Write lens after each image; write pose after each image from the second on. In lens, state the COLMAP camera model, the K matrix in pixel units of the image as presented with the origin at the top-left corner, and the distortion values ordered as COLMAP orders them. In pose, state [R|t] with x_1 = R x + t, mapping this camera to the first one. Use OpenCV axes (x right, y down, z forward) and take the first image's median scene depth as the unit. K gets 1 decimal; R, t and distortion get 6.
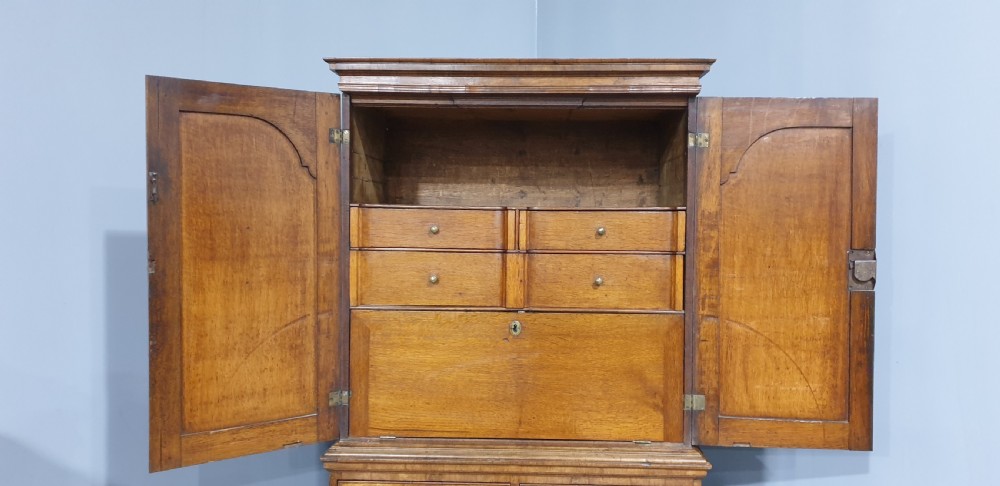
lens RADIAL K [[786.4, 0, 524.0], [0, 786.4, 254.7], [0, 0, 1]] dist [0.031727, -0.023773]
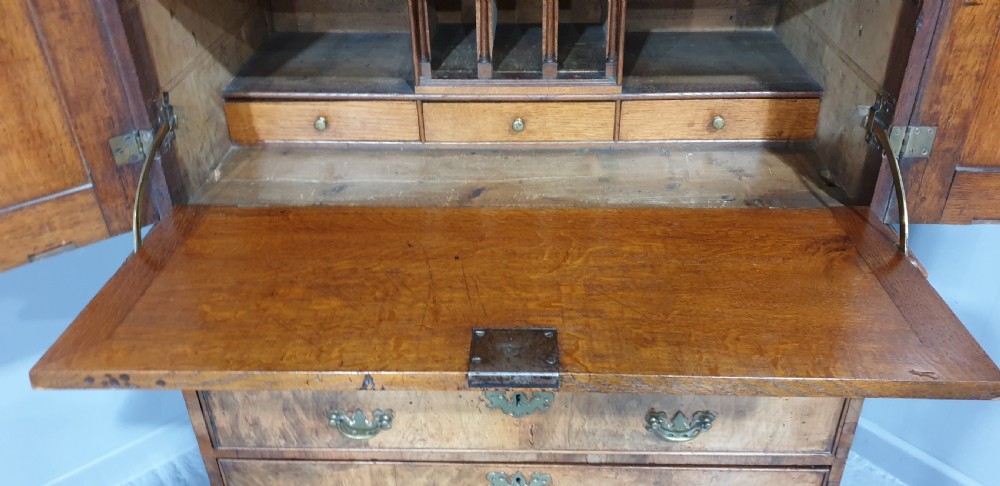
lens RADIAL K [[777.9, 0, 504.1], [0, 777.9, 228.7], [0, 0, 1]] dist [0.028977, -0.008303]
pose [[0.999630, -0.019342, -0.019123, -0.009726], [0.026150, 0.876898, 0.479965, 0.008427], [0.007486, -0.480287, 0.877079, 0.583736]]
